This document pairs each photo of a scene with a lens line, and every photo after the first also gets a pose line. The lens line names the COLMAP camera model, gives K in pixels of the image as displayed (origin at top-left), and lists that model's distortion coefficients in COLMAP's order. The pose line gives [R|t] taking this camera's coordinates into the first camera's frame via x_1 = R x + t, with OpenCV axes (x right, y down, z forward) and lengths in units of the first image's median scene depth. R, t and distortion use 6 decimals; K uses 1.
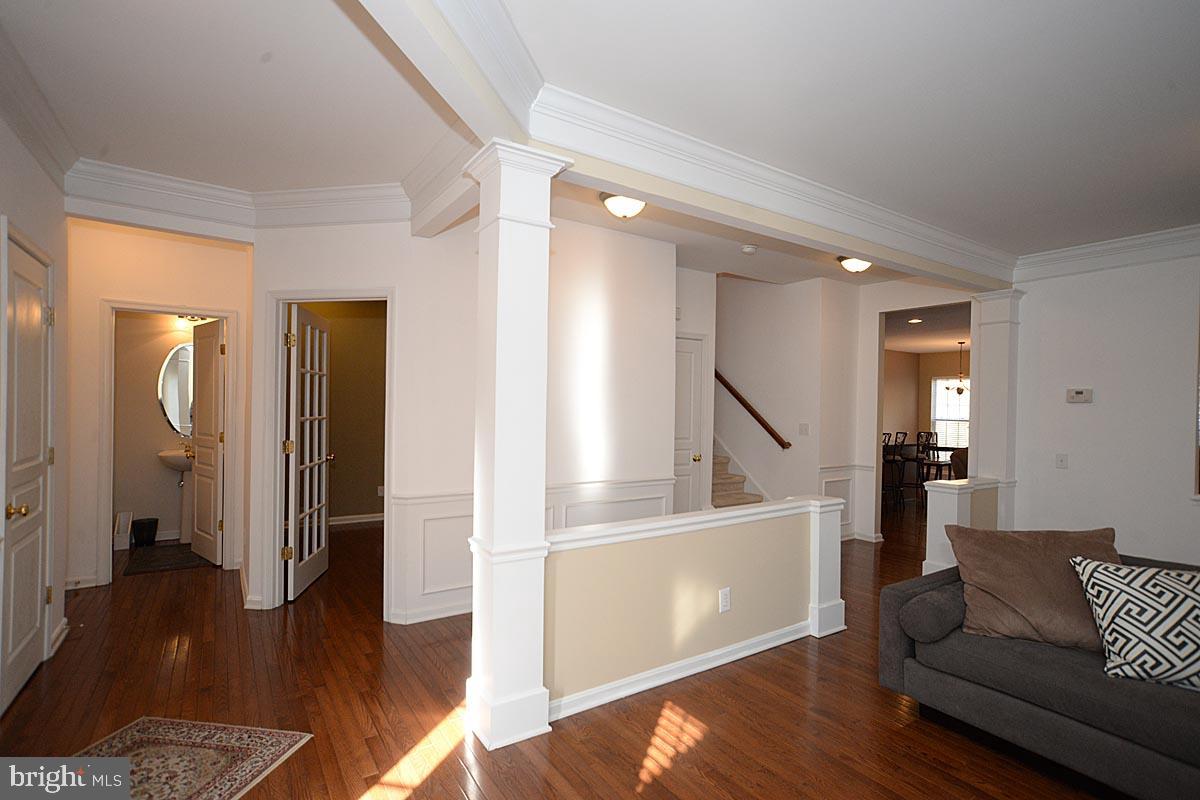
lens RADIAL K [[580.9, 0, 602.5], [0, 580.9, 411.0], [0, 0, 1]] dist [-0.042060, 0.038868]
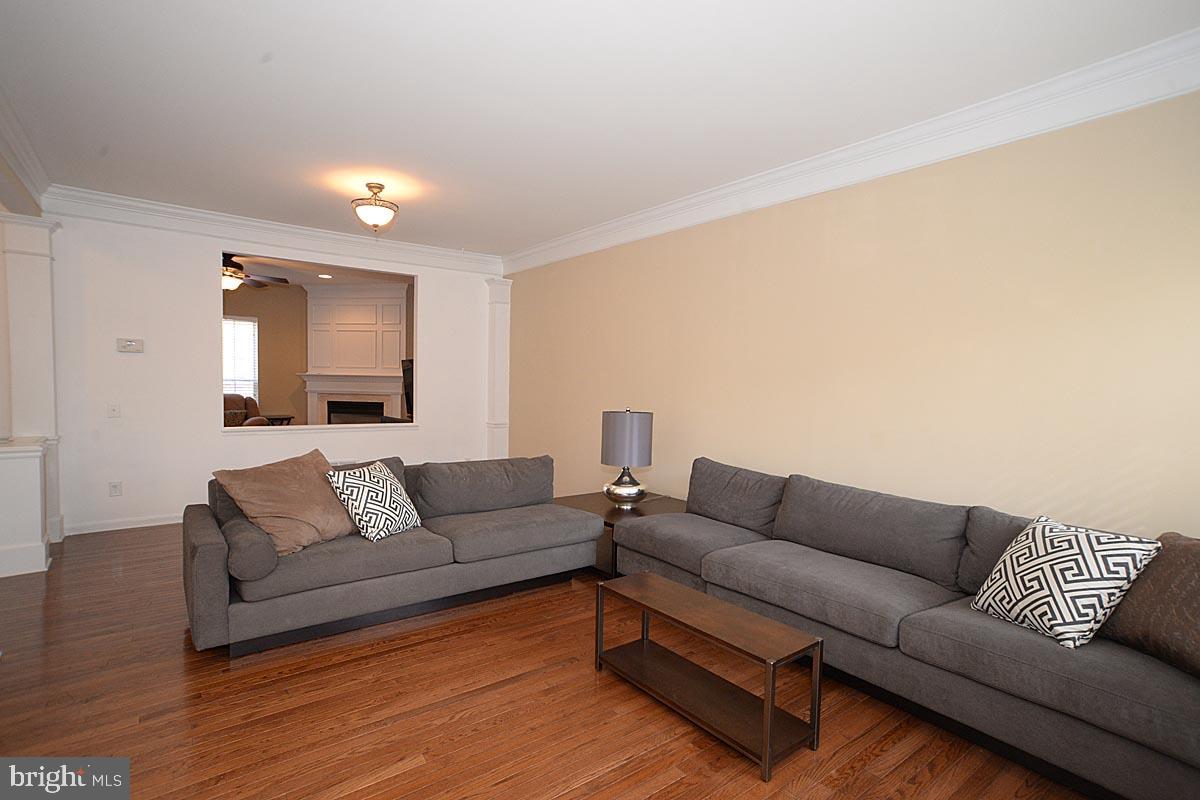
lens RADIAL K [[580.9, 0, 602.5], [0, 580.9, 411.0], [0, 0, 1]] dist [-0.042060, 0.038868]
pose [[-0.074643, -0.066869, 0.994966, -0.540262], [-0.018128, 0.997675, 0.065691, 0.015499], [-0.997046, -0.013134, -0.075681, 0.475771]]
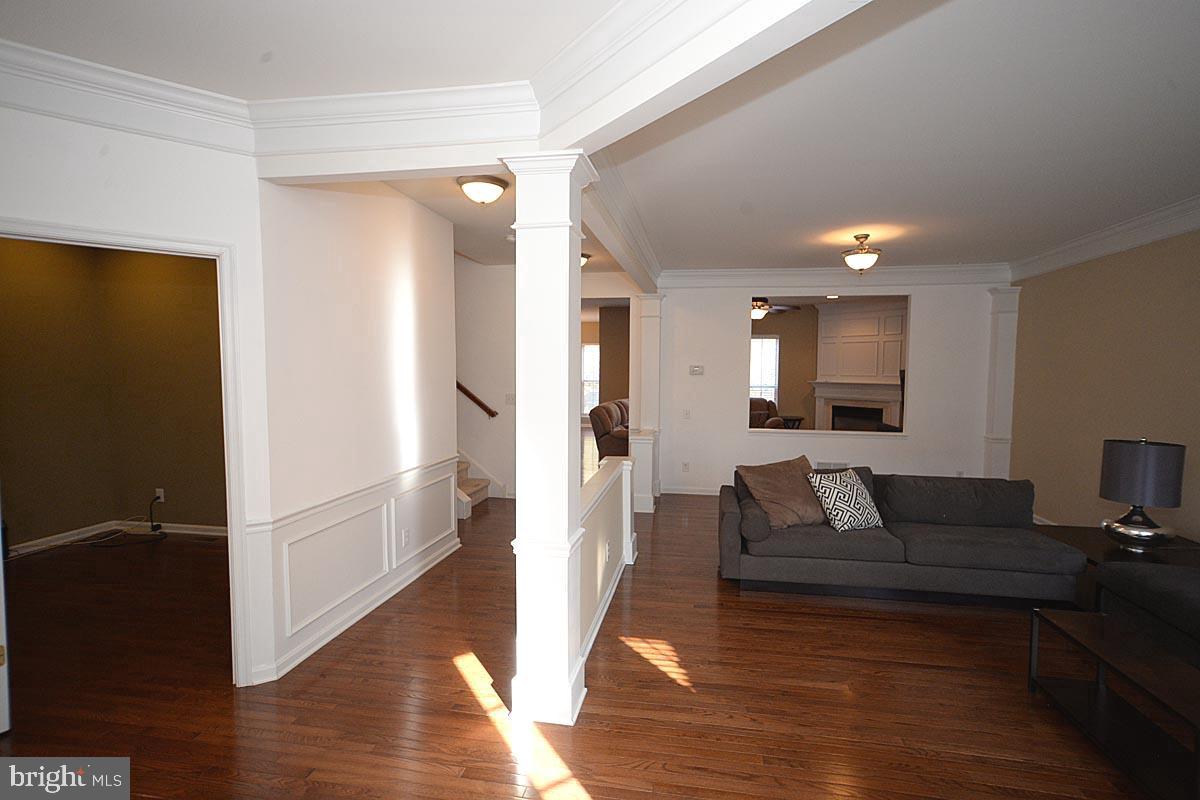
lens RADIAL K [[580.9, 0, 602.5], [0, 580.9, 411.0], [0, 0, 1]] dist [-0.042060, 0.038868]
pose [[0.696558, -0.062965, 0.714732, -0.893328], [0.008823, 0.996818, 0.079217, -0.087691], [-0.717446, -0.048873, 0.694898, 0.227978]]
